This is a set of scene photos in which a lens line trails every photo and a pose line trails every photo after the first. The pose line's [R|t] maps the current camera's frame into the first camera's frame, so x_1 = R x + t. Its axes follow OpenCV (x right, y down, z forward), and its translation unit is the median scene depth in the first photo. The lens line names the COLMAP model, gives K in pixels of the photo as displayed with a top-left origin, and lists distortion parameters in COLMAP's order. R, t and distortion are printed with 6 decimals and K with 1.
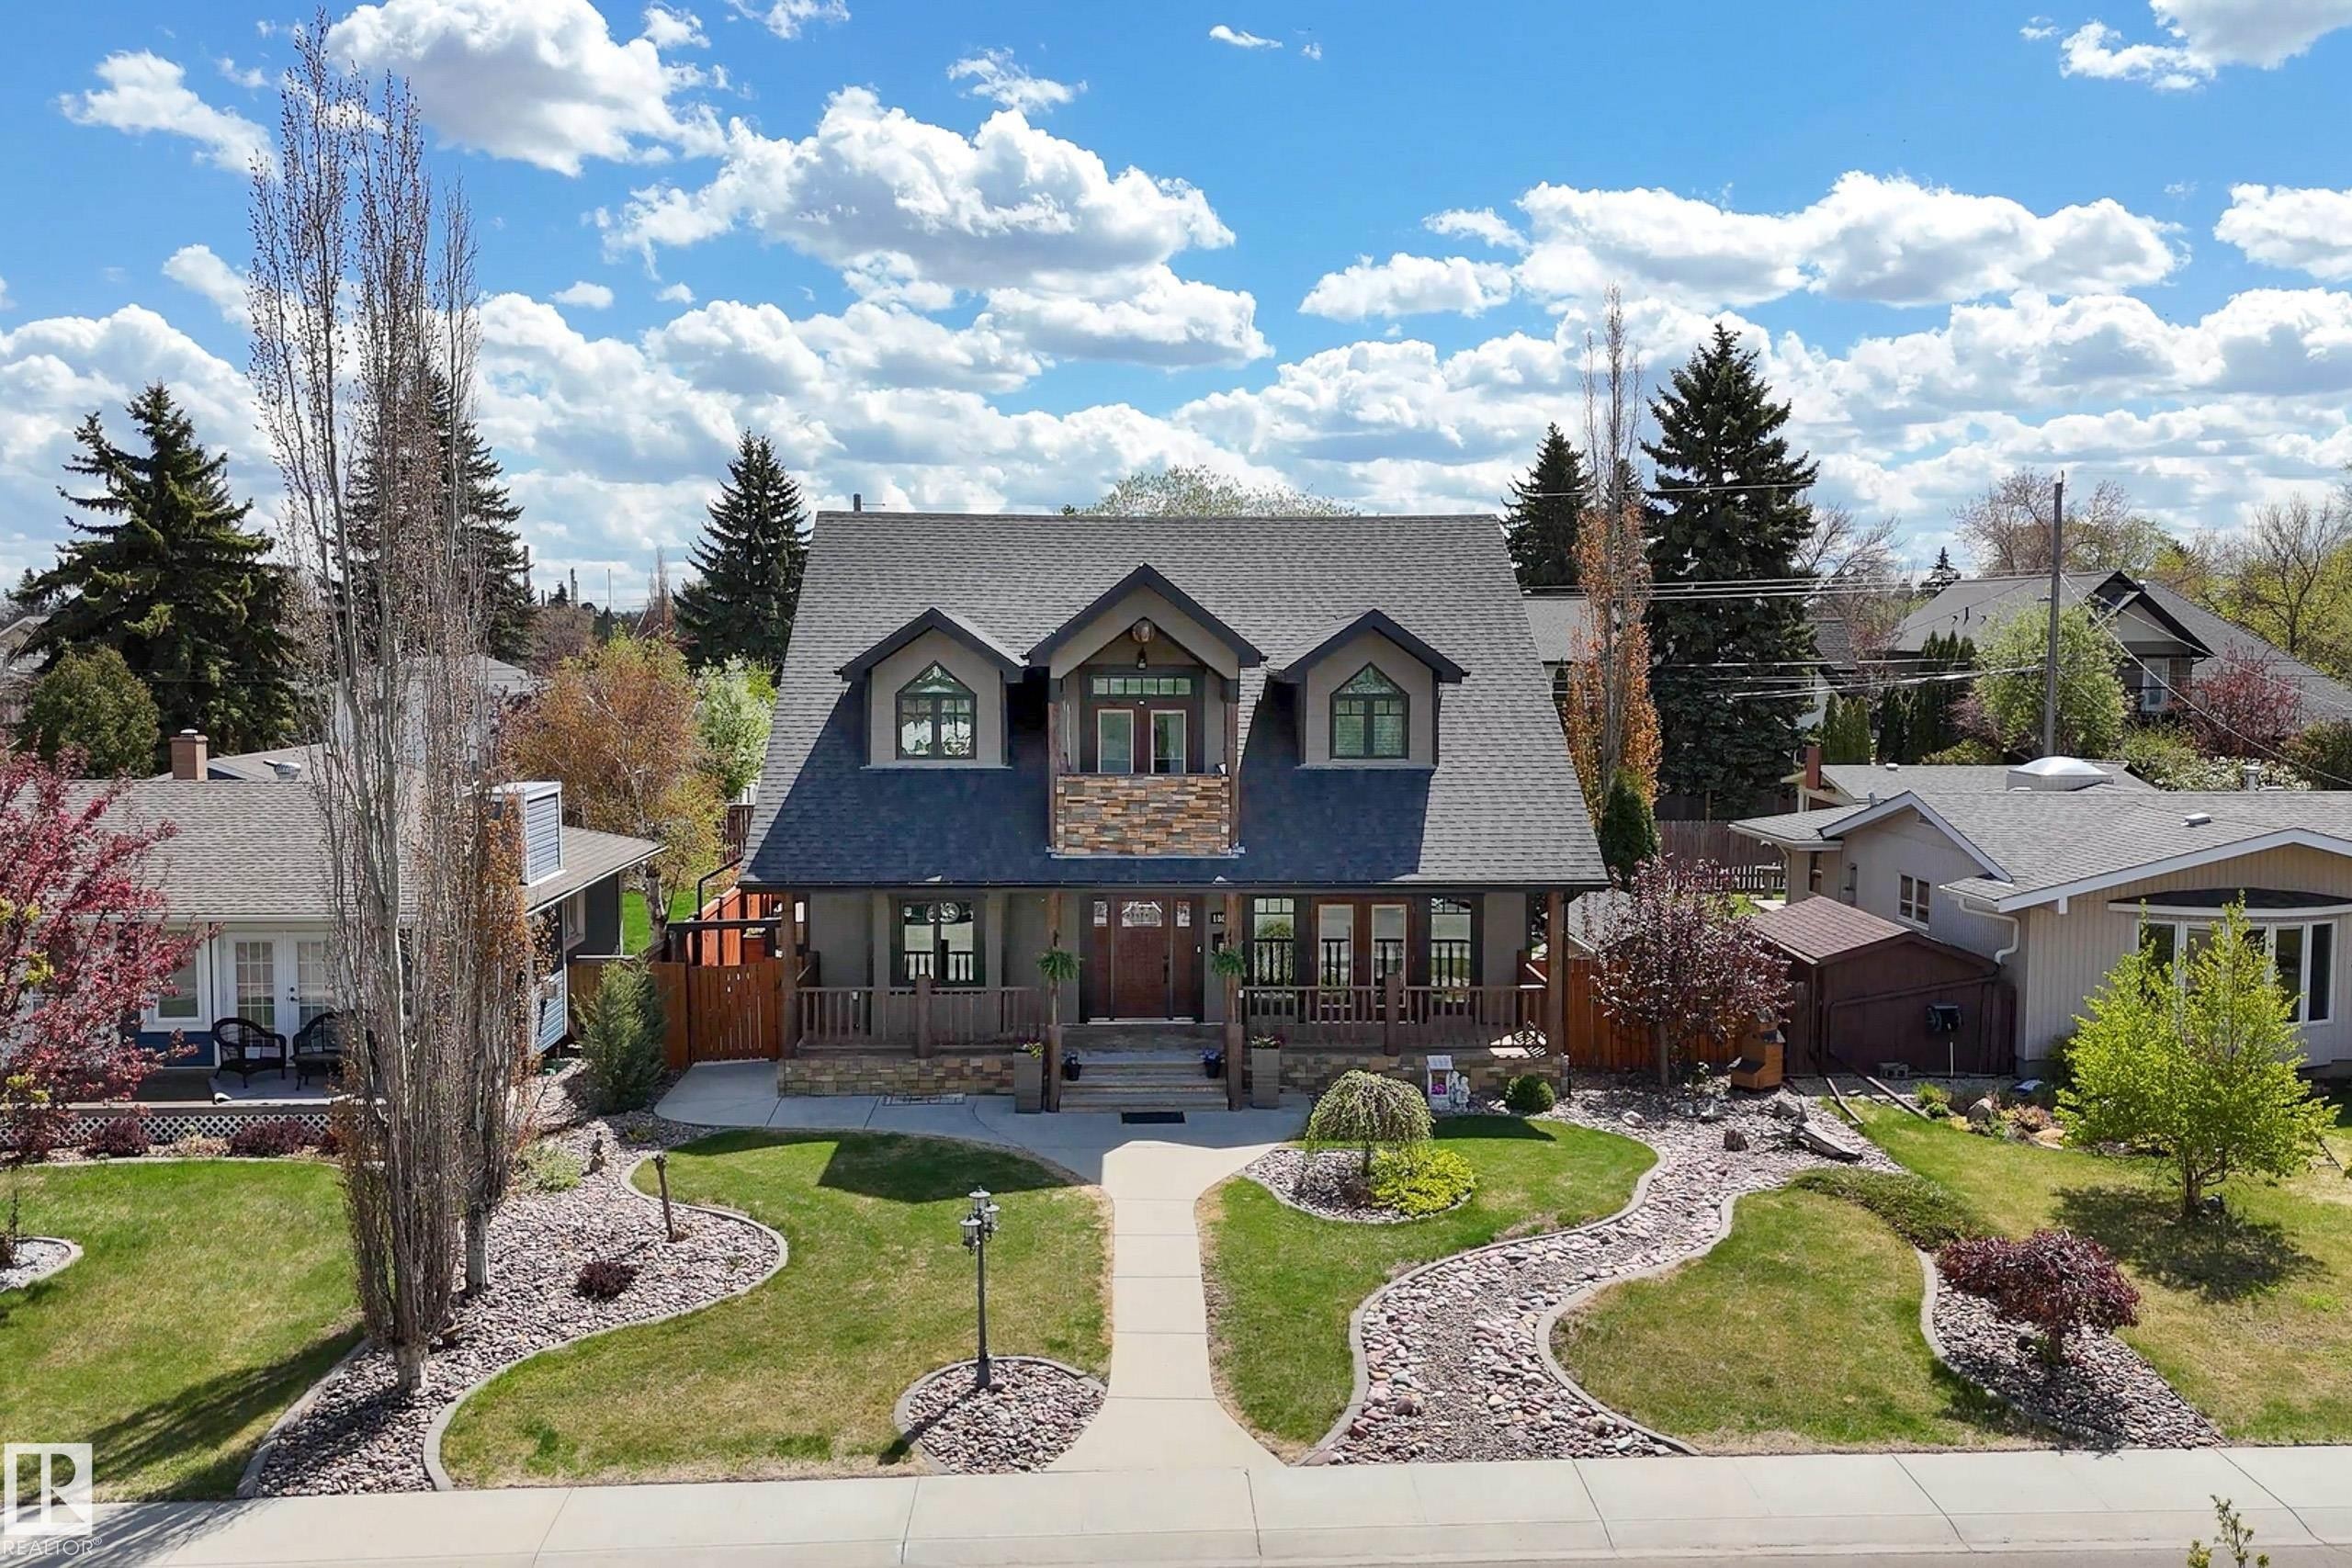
lens RADIAL K [[2077.3, 0, 1186.1], [0, 2077.3, 782.0], [0, 0, 1]] dist [0.070479, -0.039263]
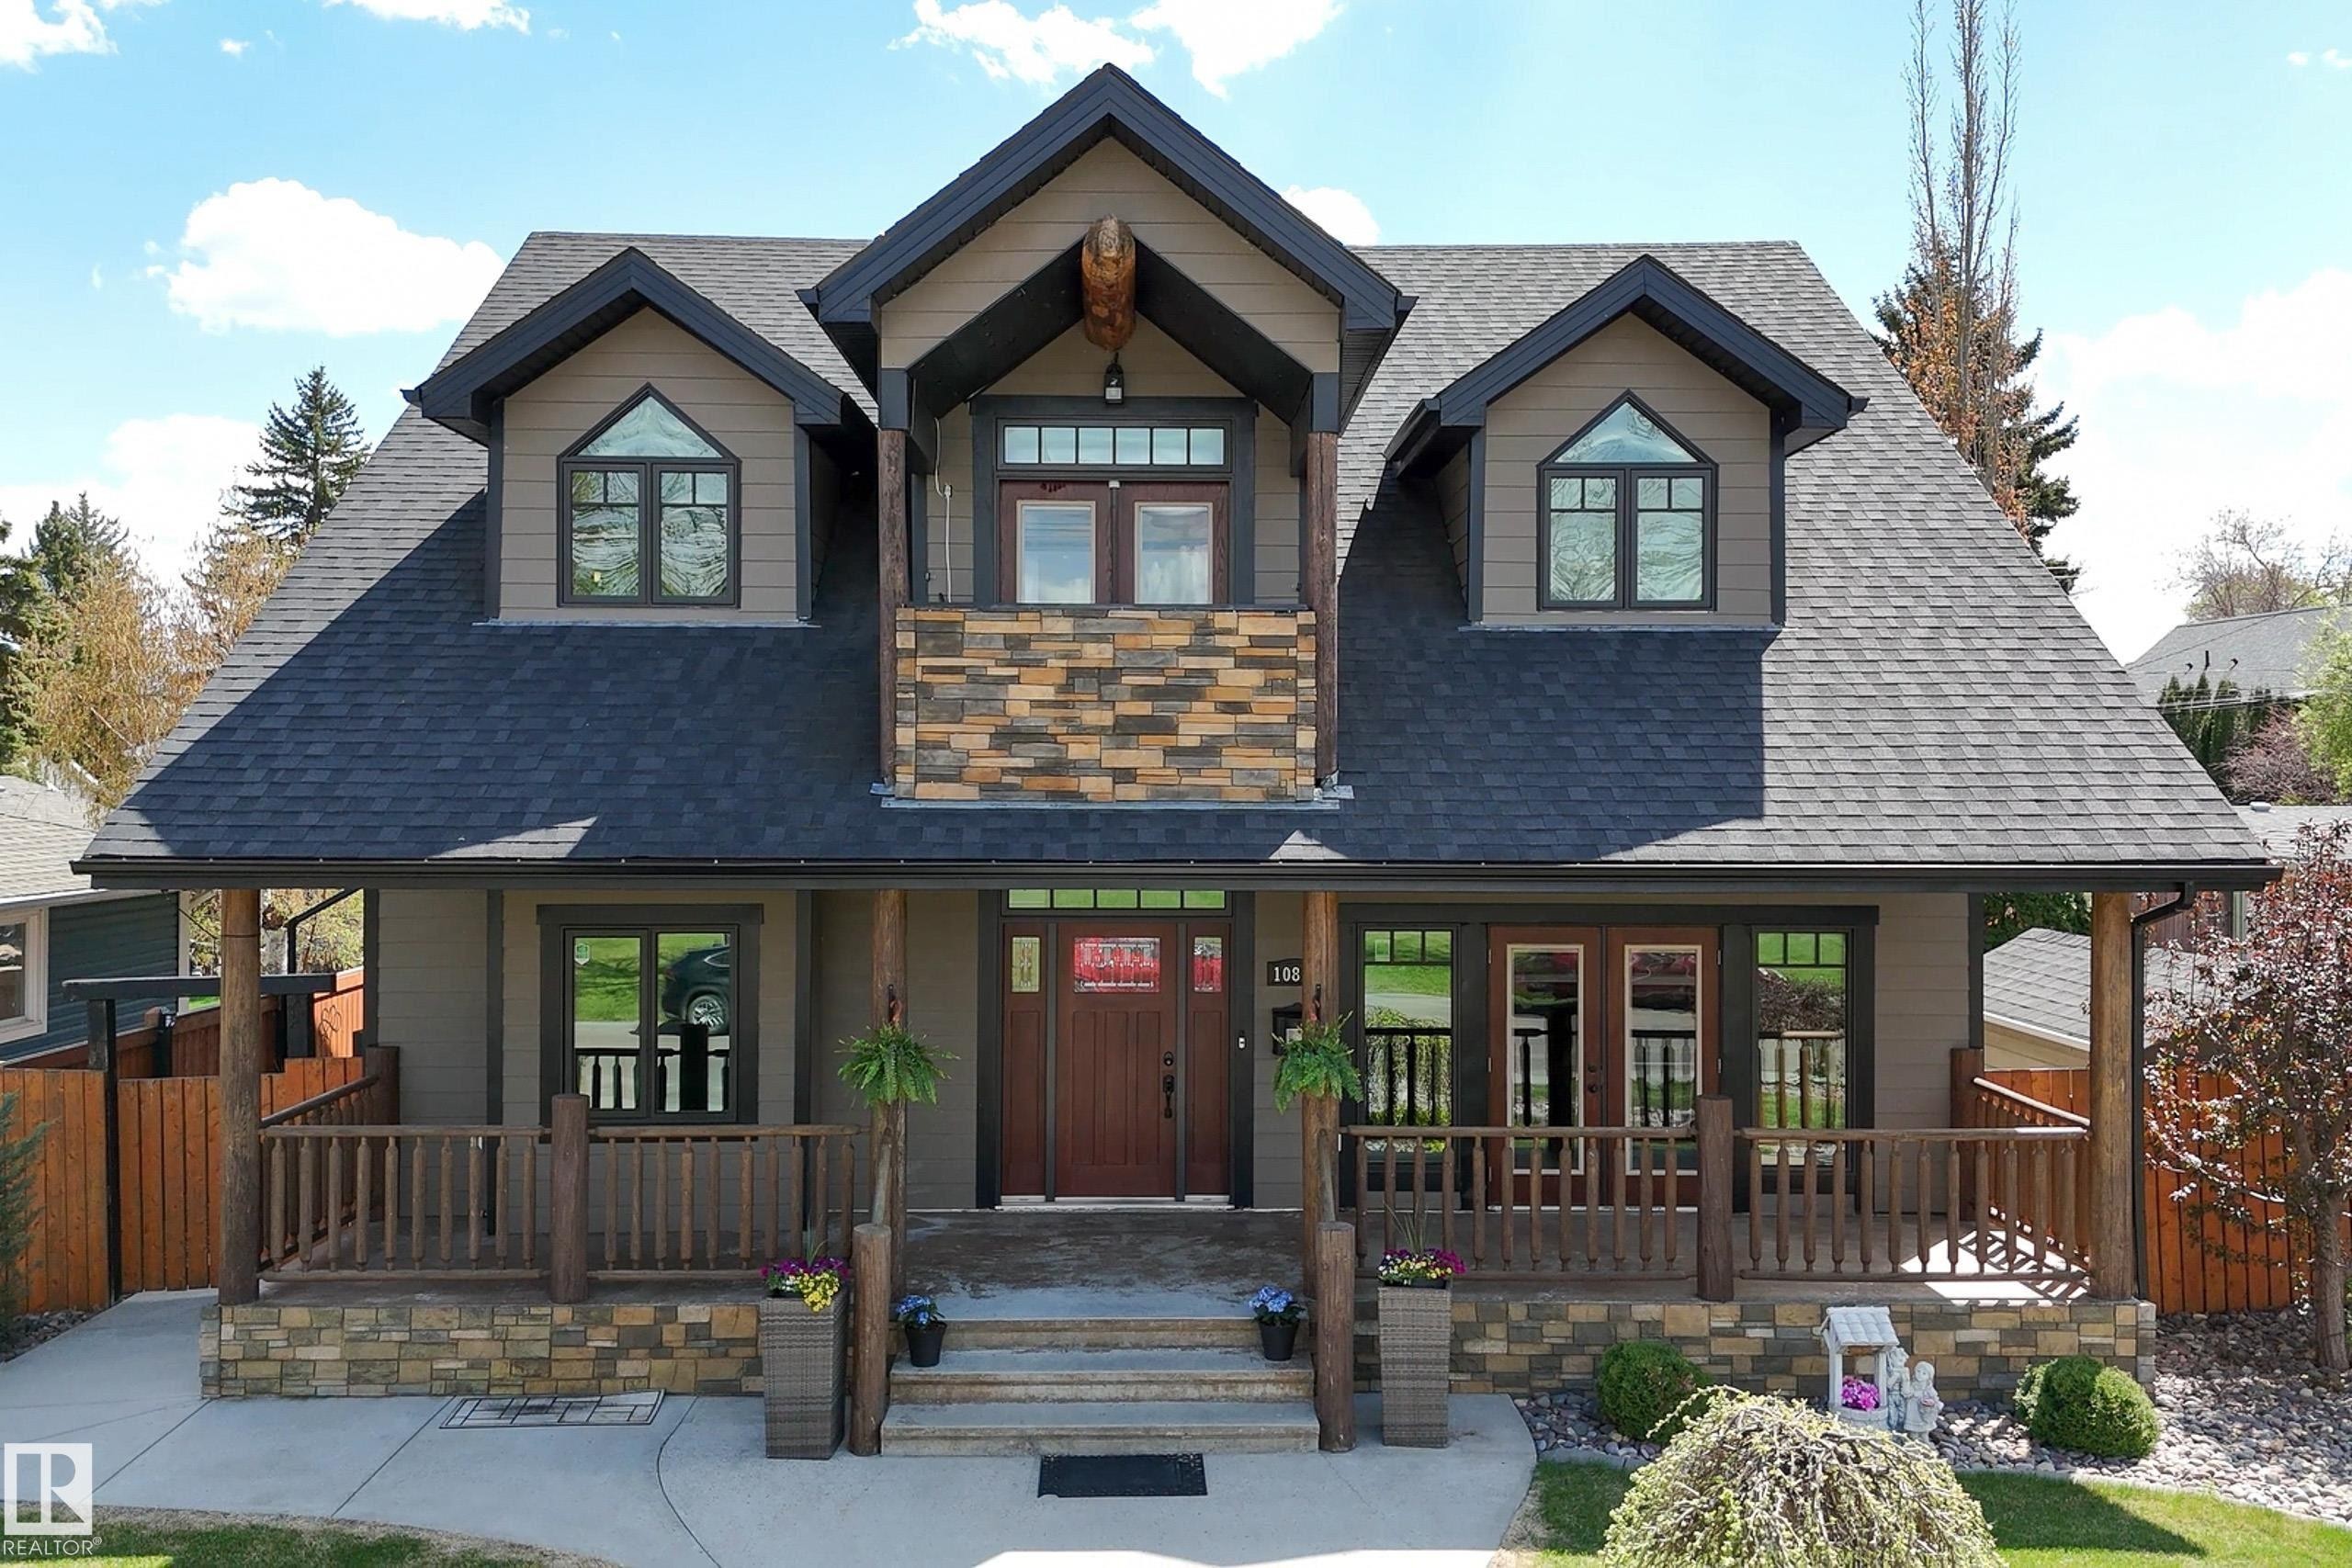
lens RADIAL K [[2146.5, 0, 1191.6], [0, 2146.5, 774.1], [0, 0, 1]] dist [0.052524, 0.000000]
pose [[0.999876, 0.000939, -0.015712, 0.002674], [-0.001961, 0.997877, -0.065101, 0.056956], [0.015618, 0.065124, 0.997755, 0.574006]]
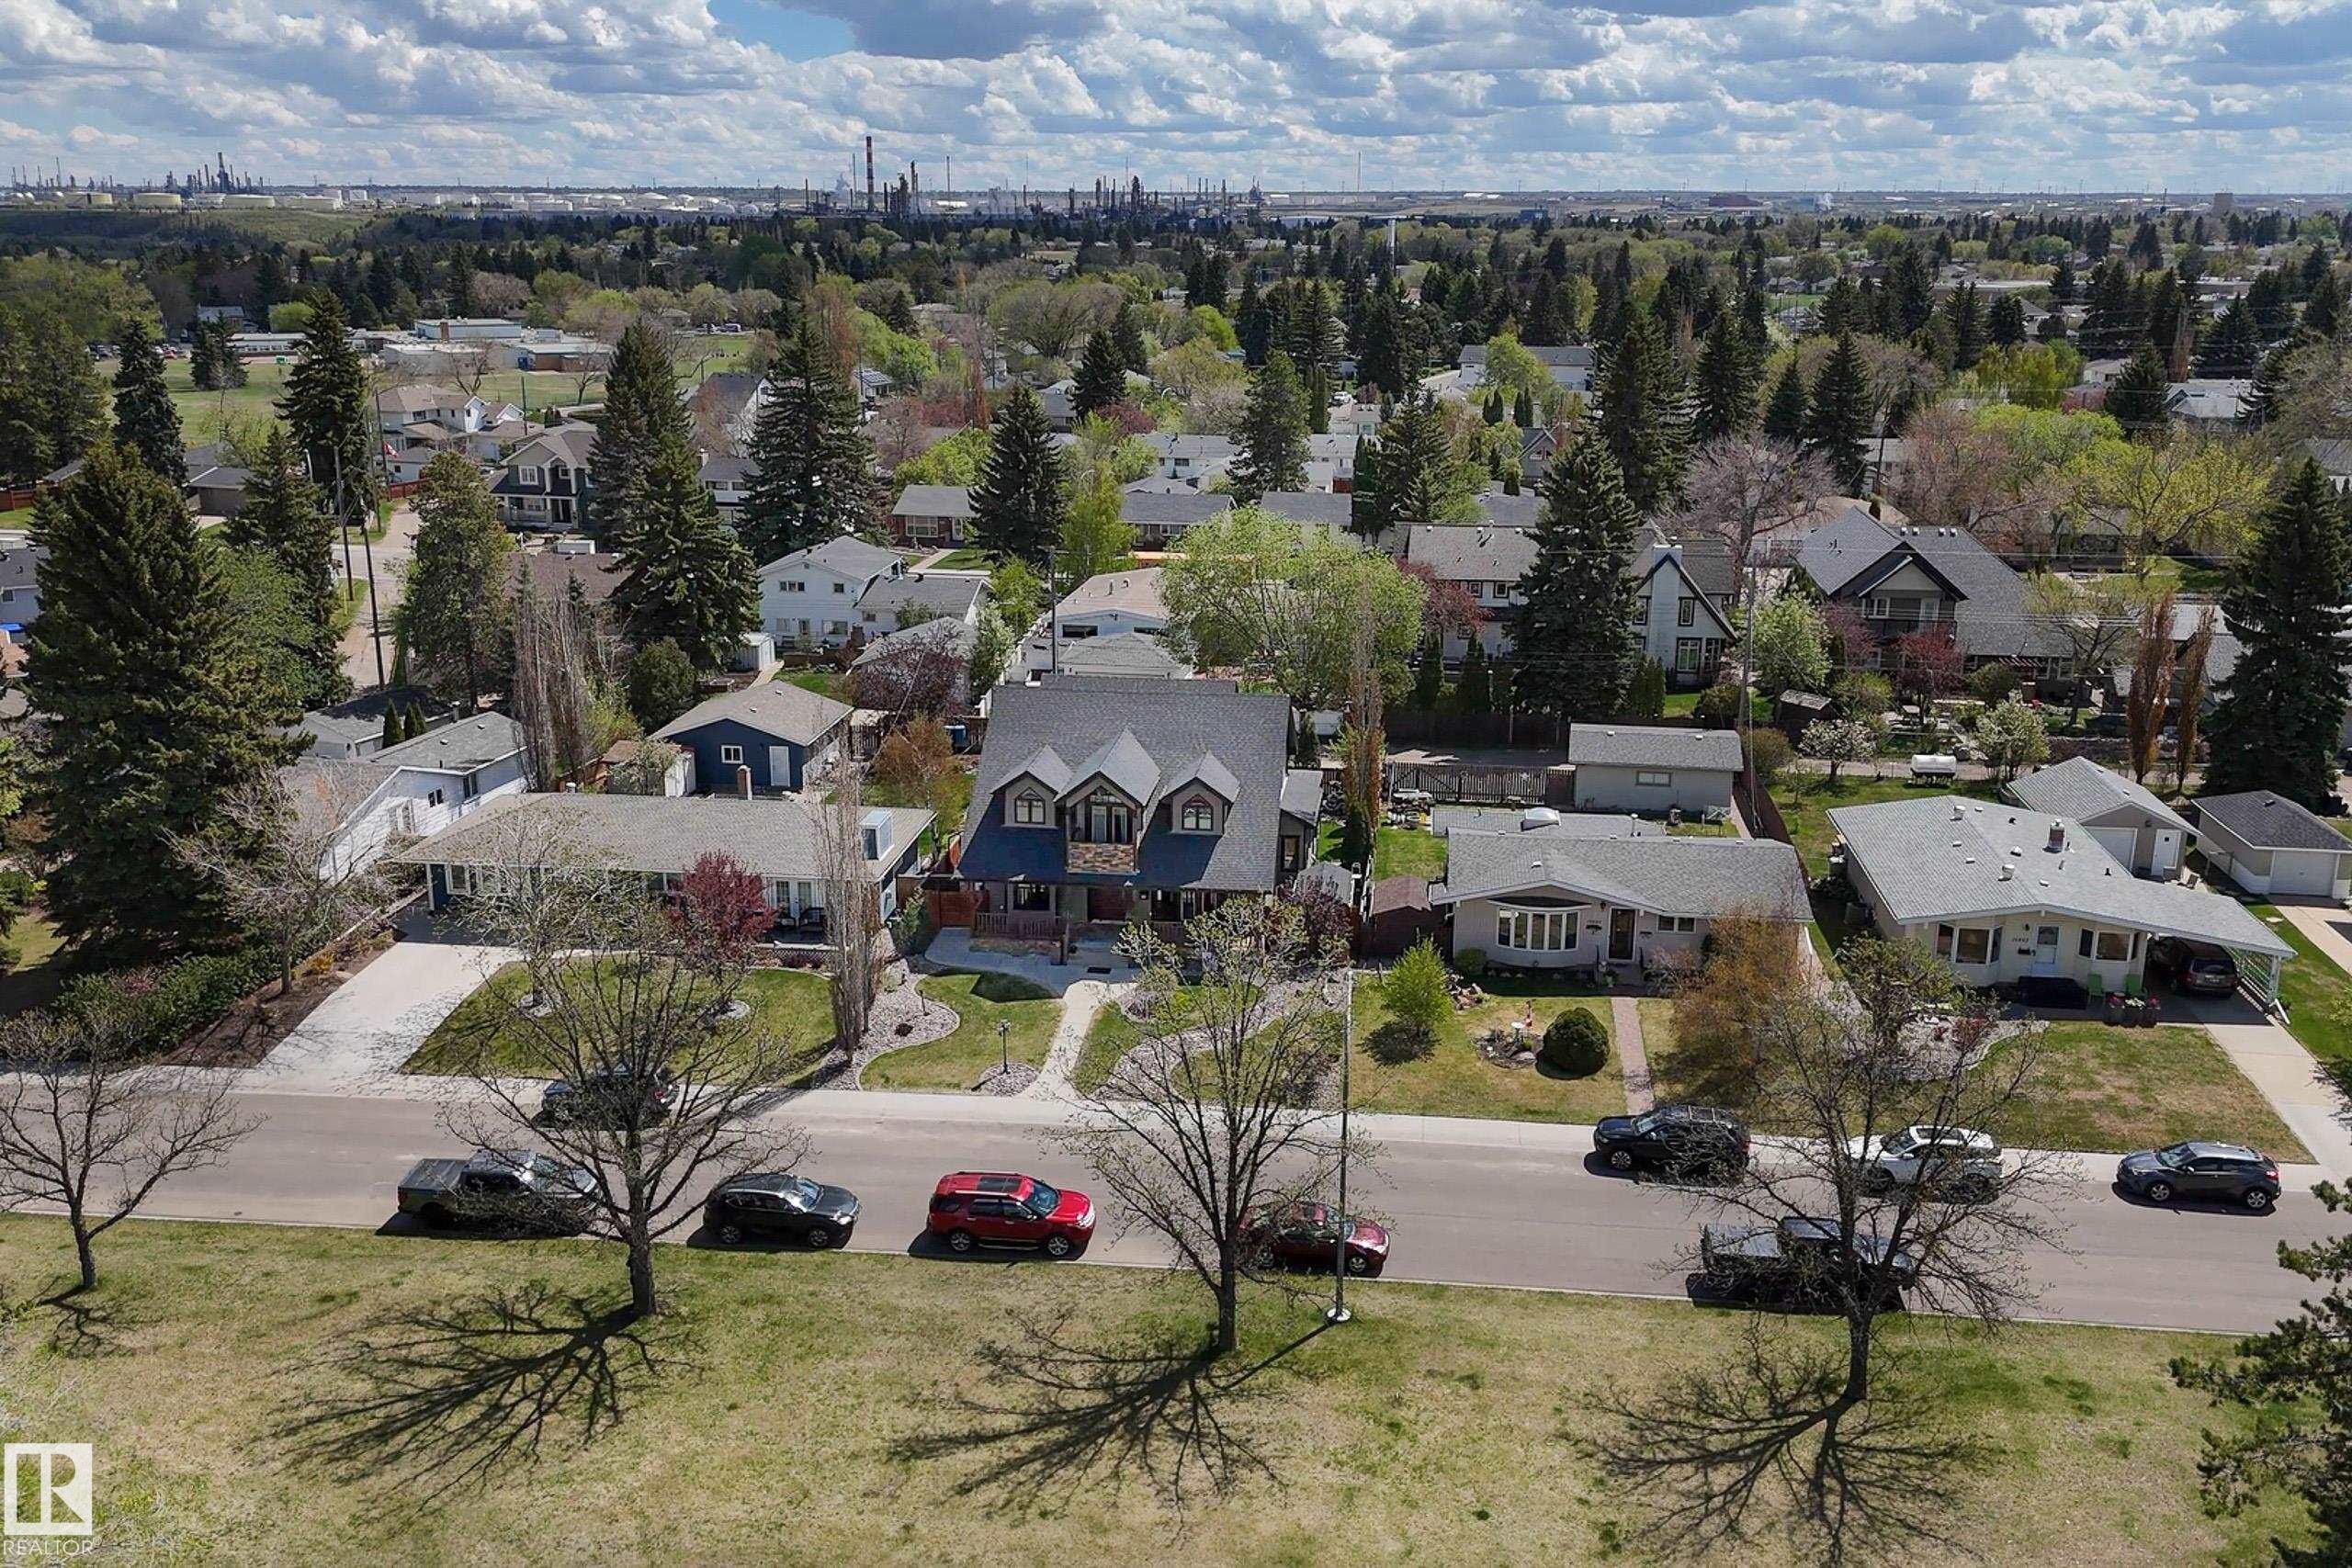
lens RADIAL K [[2077.3, 0, 1173.9], [0, 2077.3, 793.3], [0, 0, 1]] dist [0.070479, -0.039263]
pose [[0.986317, 0.045361, -0.158497, 0.484139], [-0.013014, 0.979825, 0.199436, -0.590099], [0.164345, -0.194644, 0.967008, -1.521425]]
